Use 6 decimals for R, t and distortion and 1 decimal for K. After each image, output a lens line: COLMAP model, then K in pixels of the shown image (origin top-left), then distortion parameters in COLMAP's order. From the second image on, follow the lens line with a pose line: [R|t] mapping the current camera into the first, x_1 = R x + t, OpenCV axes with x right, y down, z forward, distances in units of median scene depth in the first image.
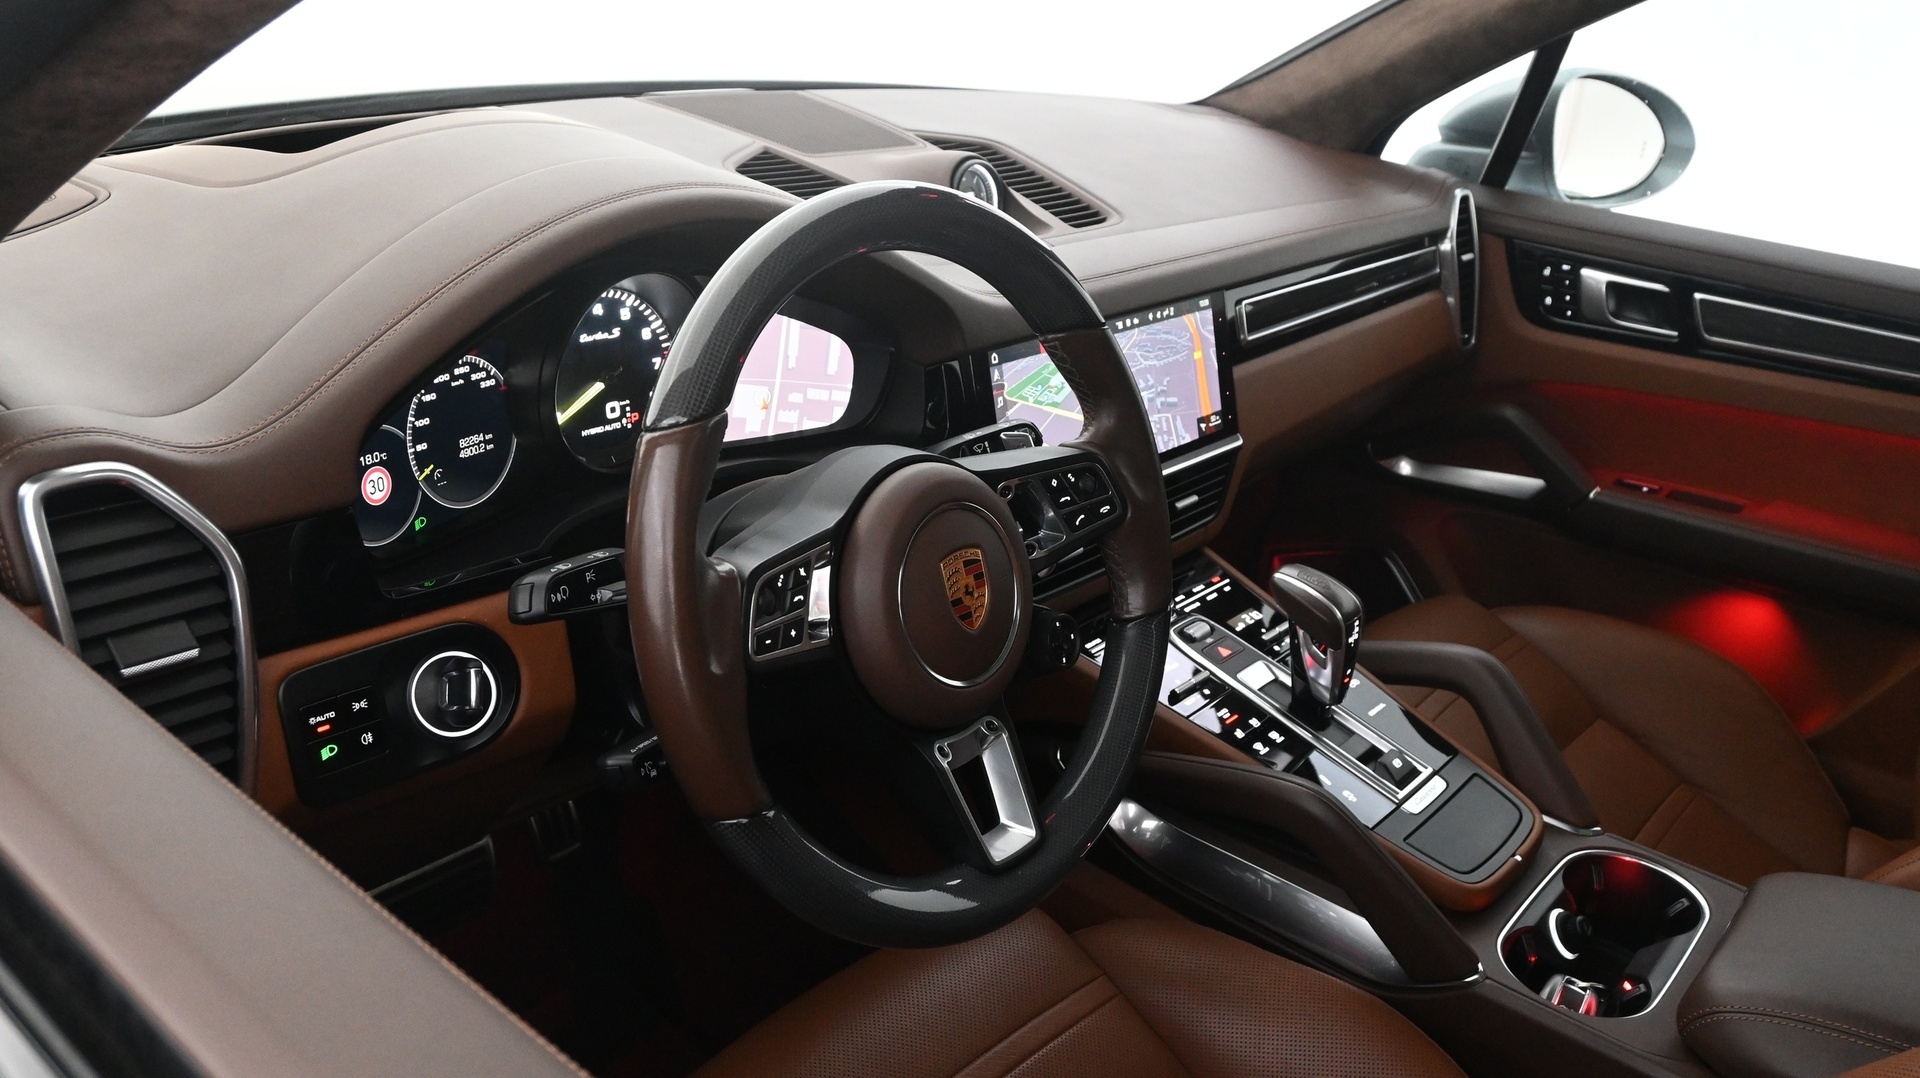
lens RADIAL K [[1542.5, 0, 960.5], [0, 1542.5, 538.1], [0, 0, 1]] dist [-0.002420, -0.000206]
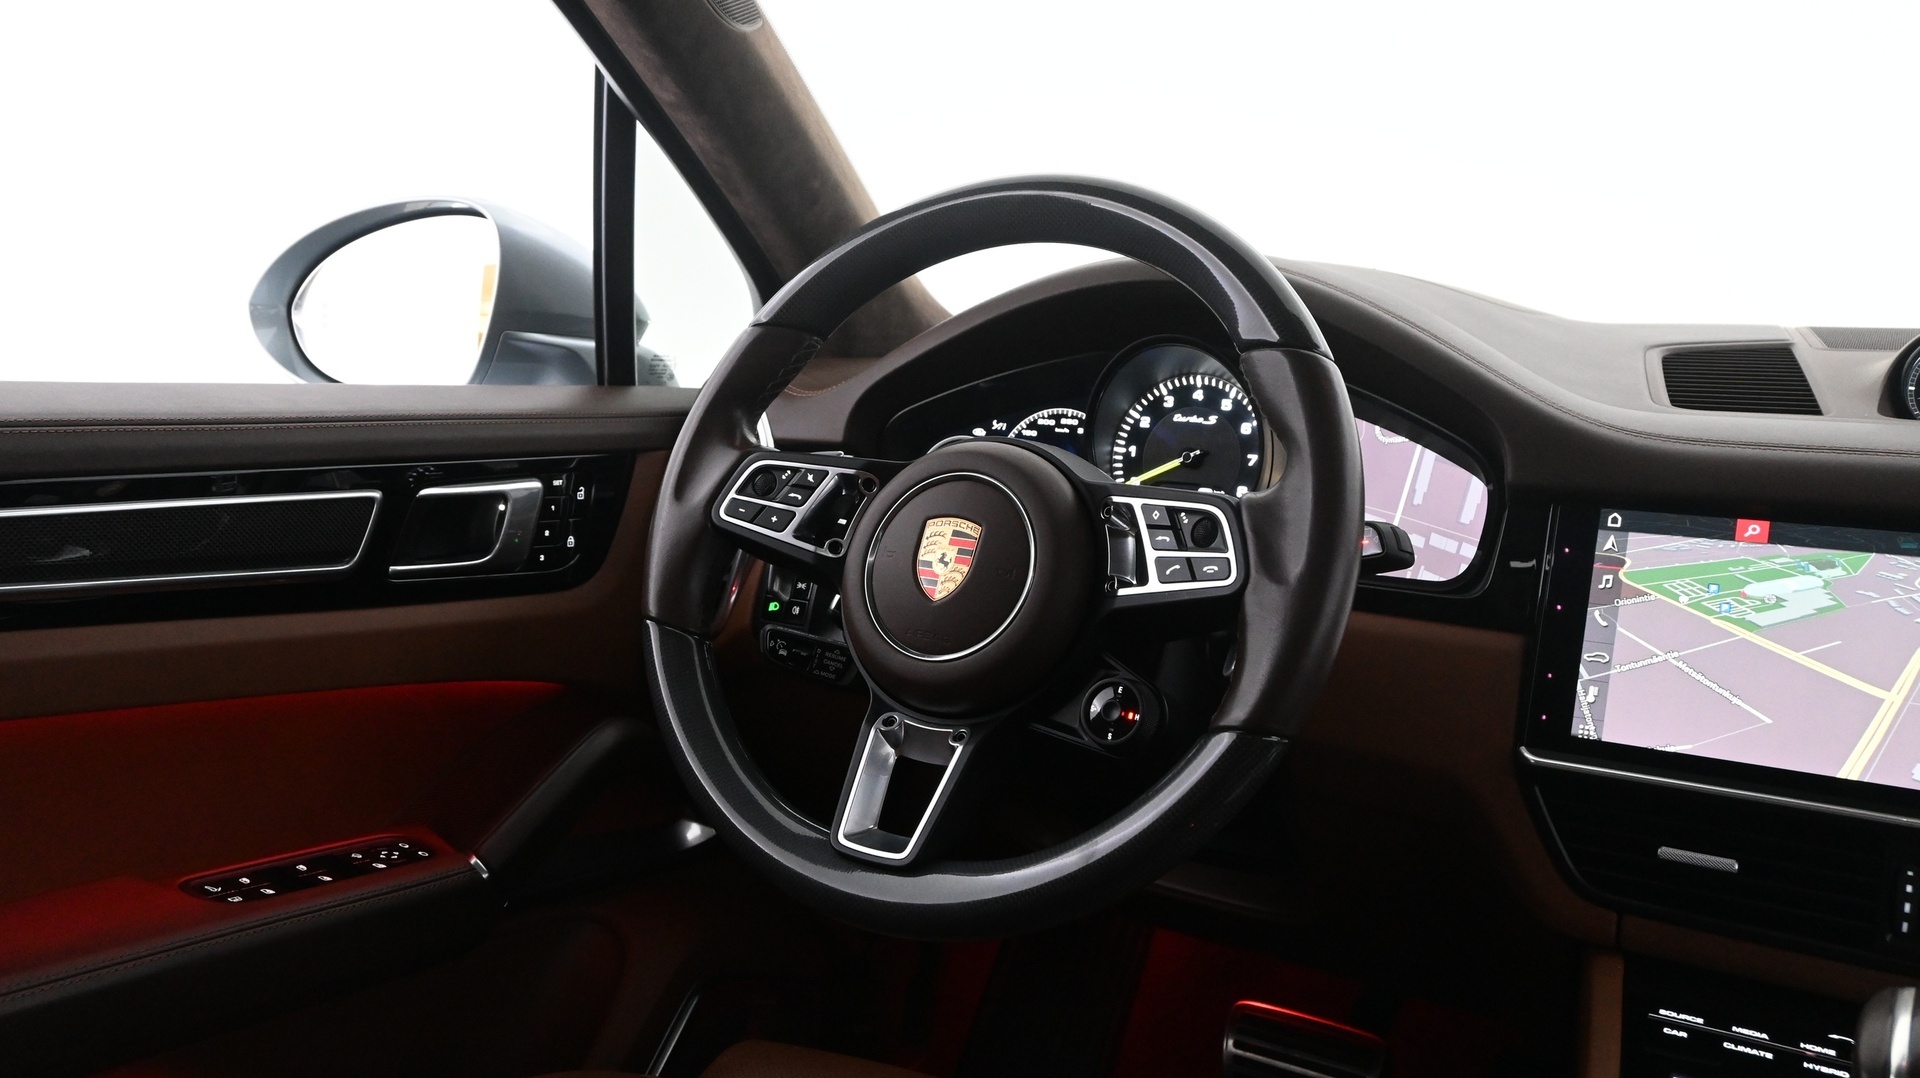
lens RADIAL K [[1603.1, 0, 960.2], [0, 1603.1, 540.7], [0, 0, 1]] dist [0.002866, 0.000995]
pose [[0.109893, 0.023309, -0.993670, 0.826515], [-0.407572, 0.912867, -0.023661, 0.036037], [0.906537, 0.407592, 0.109818, 0.749574]]
